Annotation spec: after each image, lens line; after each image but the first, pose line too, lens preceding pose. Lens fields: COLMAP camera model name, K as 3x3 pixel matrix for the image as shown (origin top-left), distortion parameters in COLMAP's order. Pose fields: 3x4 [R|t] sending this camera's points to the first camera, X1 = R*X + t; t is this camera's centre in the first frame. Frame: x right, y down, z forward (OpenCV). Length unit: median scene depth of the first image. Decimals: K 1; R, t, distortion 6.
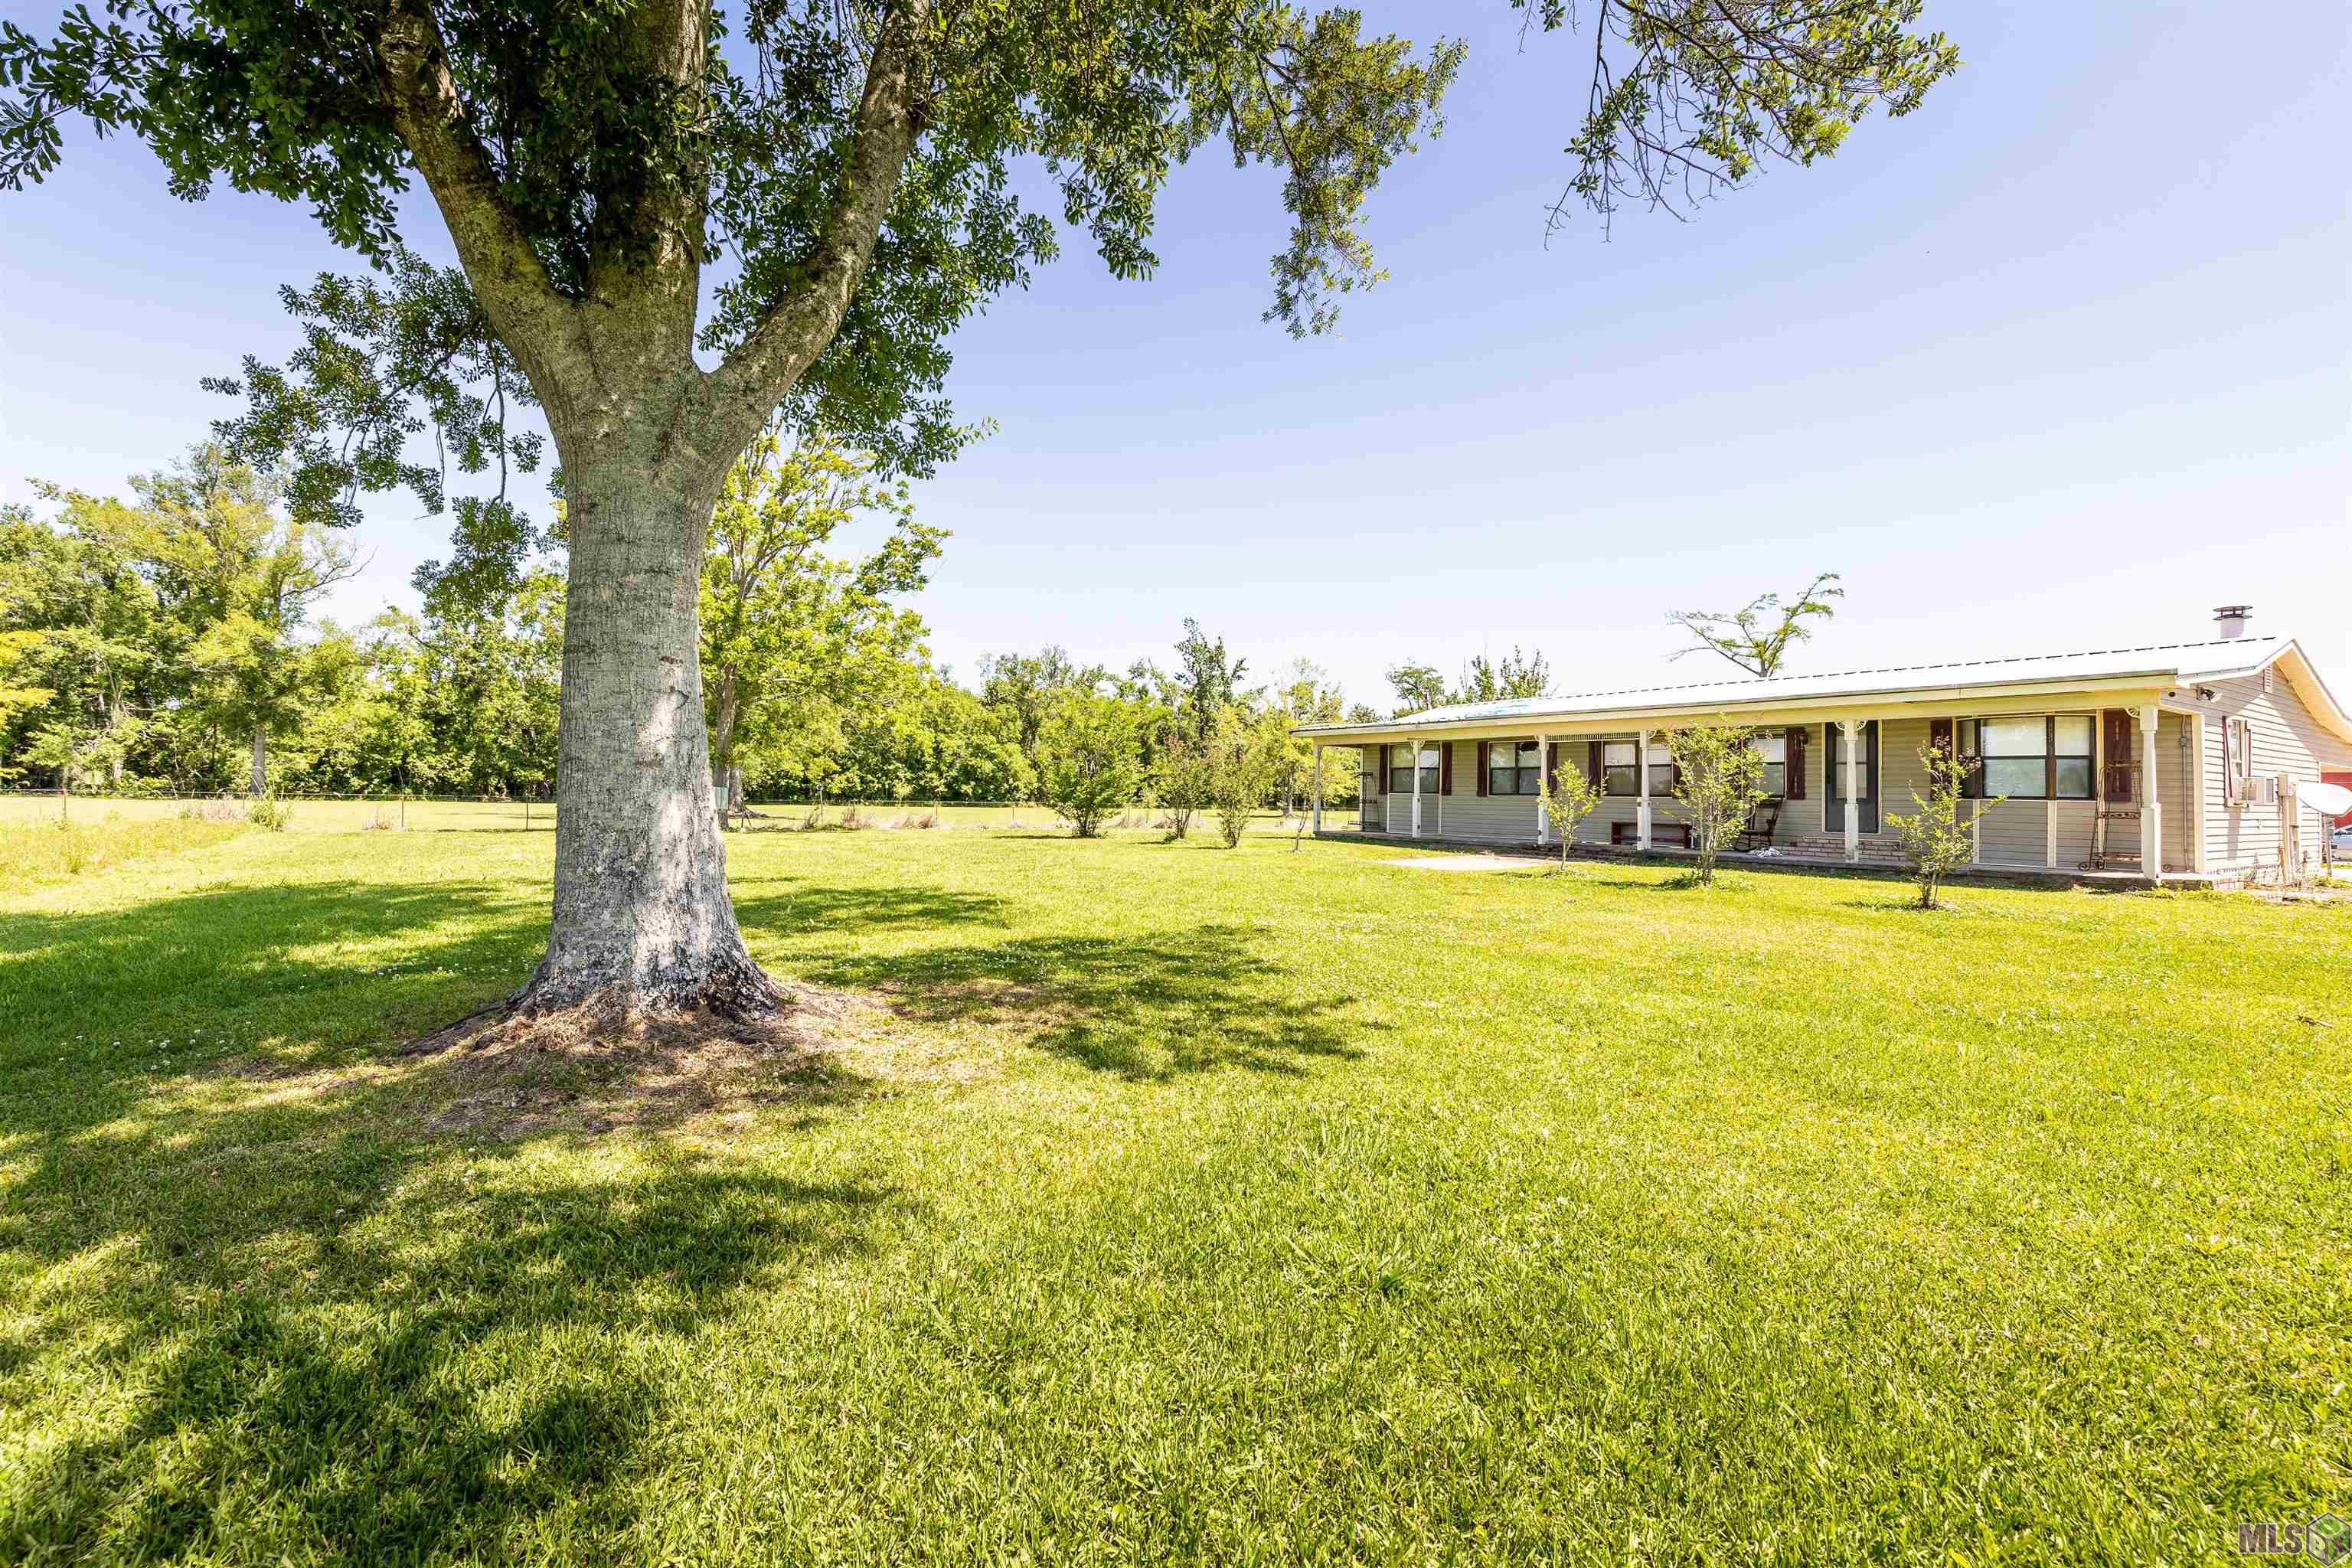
lens RADIAL K [[1034.1, 0, 1177.5], [0, 1034.1, 787.7], [0, 0, 1]] dist [-0.002037, -0.001164]
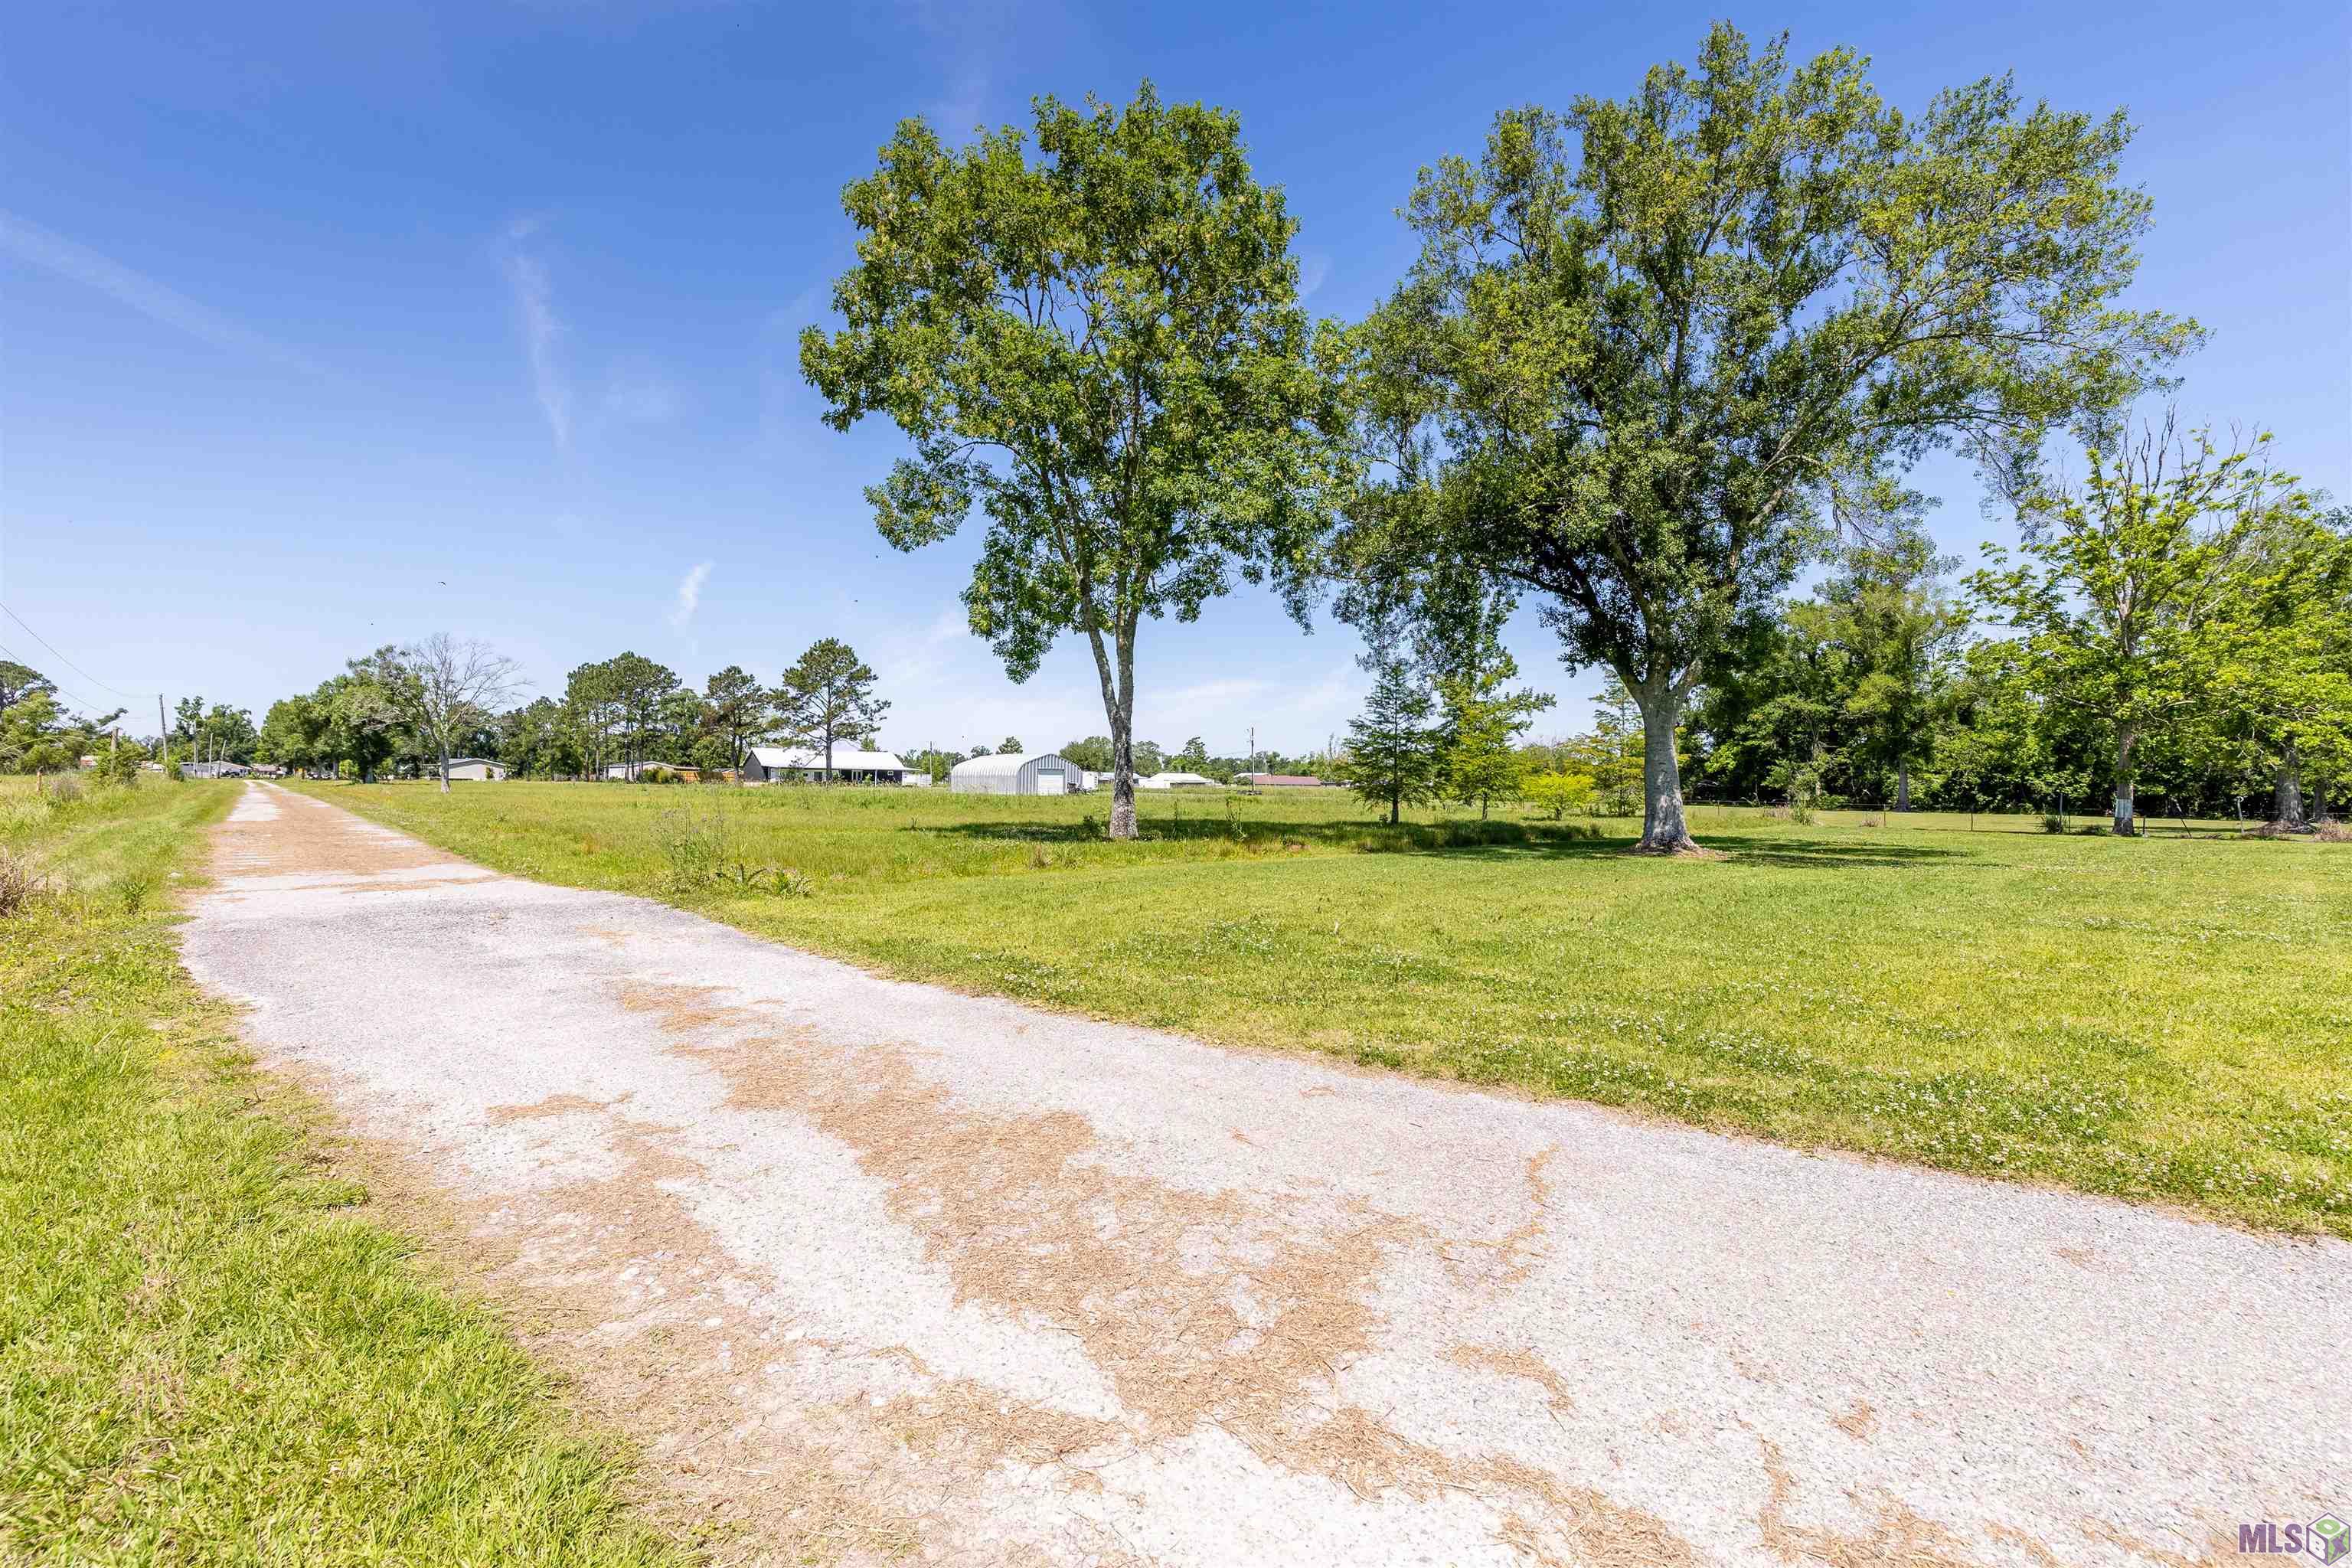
lens RADIAL K [[1034.1, 0, 1177.1], [0, 1034.1, 792.8], [0, 0, 1]] dist [-0.002037, -0.001164]
pose [[0.163738, -0.009179, -0.986461, 0.228134], [-0.002653, 0.999949, -0.009744, 0.002578], [0.986500, 0.004212, 0.163706, -0.103057]]
